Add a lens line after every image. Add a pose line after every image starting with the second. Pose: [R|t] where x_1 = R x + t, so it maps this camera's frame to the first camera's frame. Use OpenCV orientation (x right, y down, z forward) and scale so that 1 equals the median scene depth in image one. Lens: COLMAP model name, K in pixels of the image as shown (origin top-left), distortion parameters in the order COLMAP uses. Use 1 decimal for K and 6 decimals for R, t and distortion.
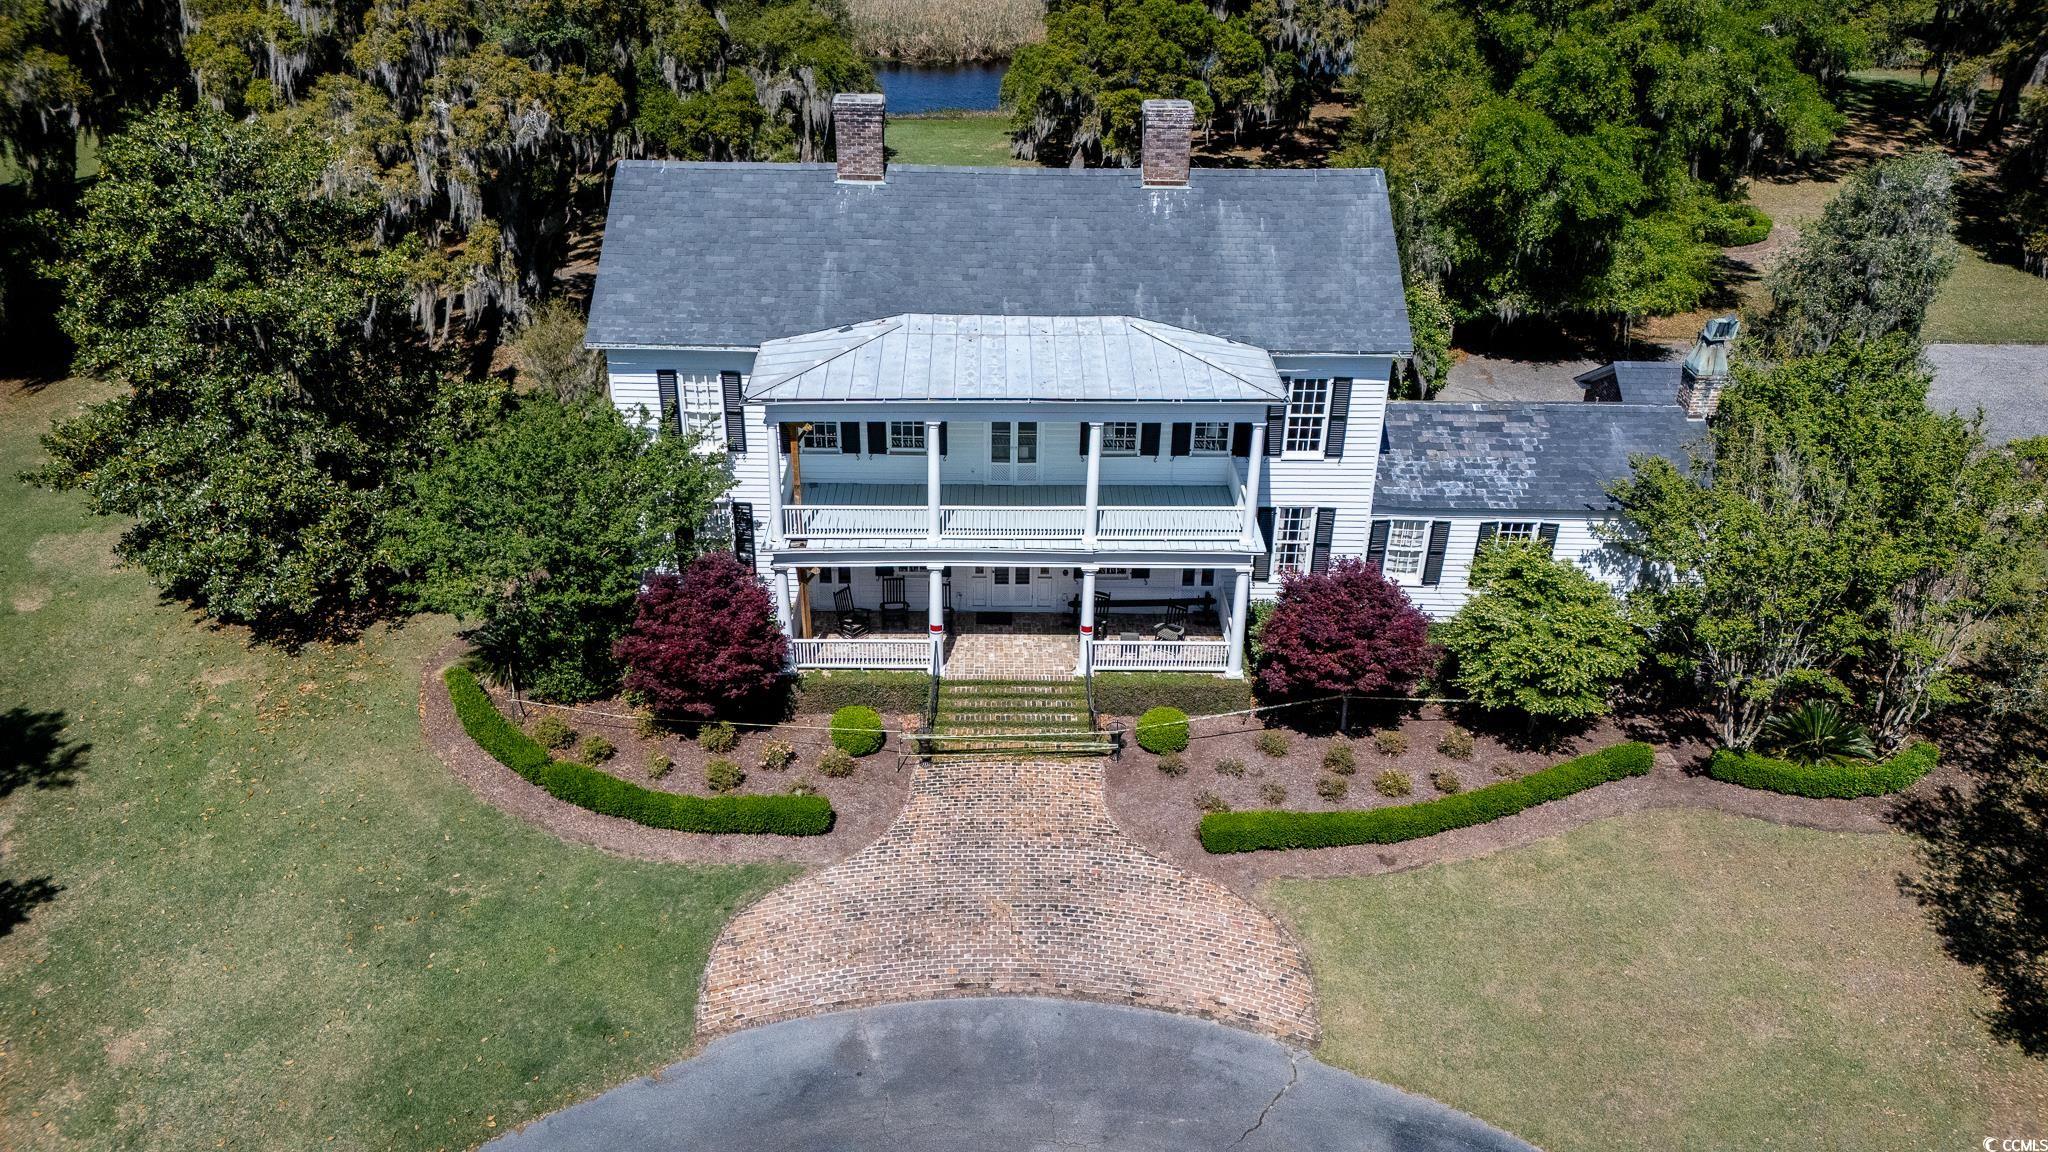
lens RADIAL K [[1550.1, 0, 1024.0], [0, 1550.1, 576.0], [0, 0, 1]] dist [0.111697, -0.003698]
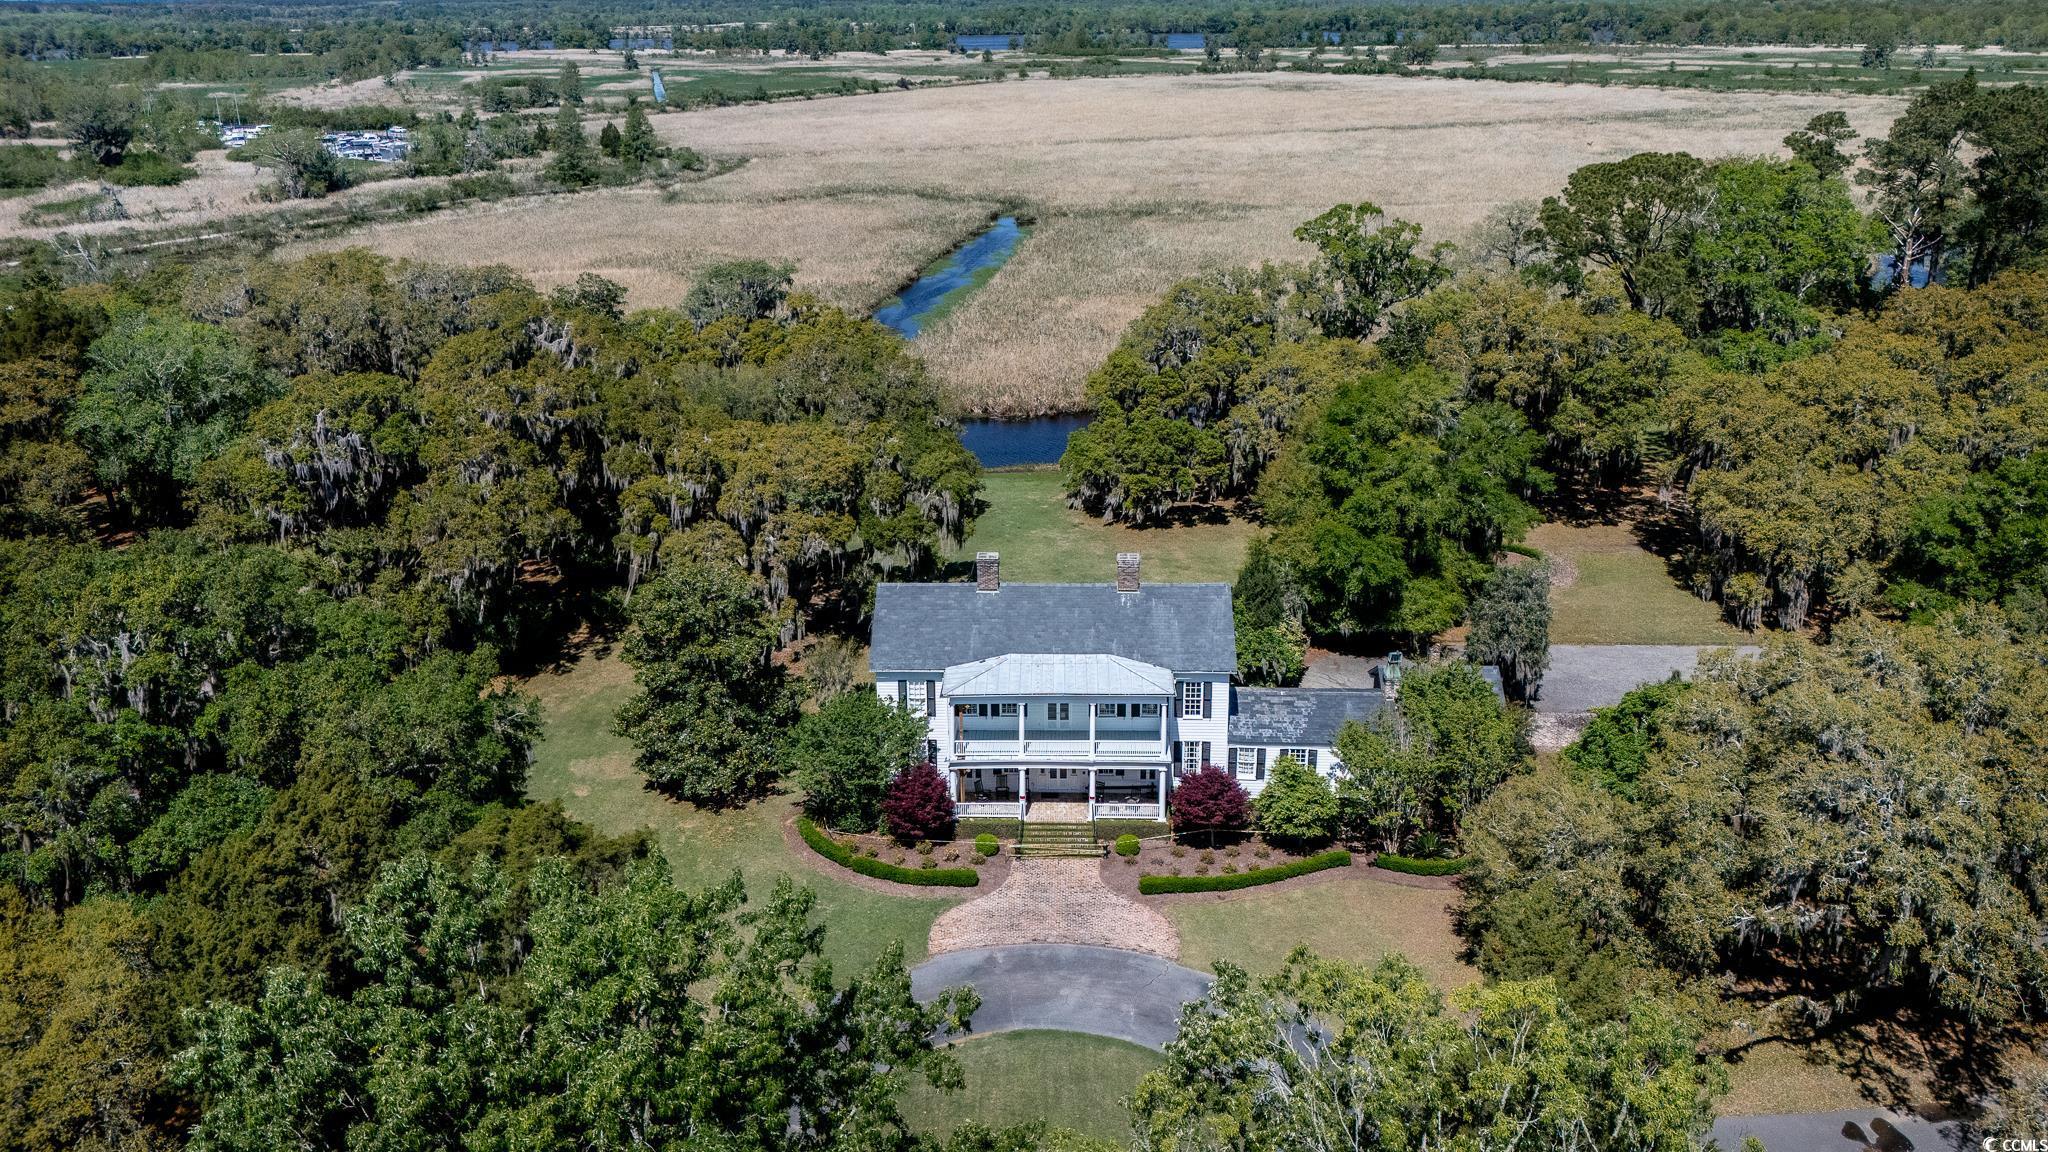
lens RADIAL K [[1550.1, 0, 1024.0], [0, 1550.1, 576.0], [0, 0, 1]] dist [0.111697, -0.003698]
pose [[0.998926, -0.007657, -0.045698, 0.046419], [0.000657, 0.988493, -0.151262, 0.055031], [0.046331, 0.151070, 0.987437, -1.173239]]
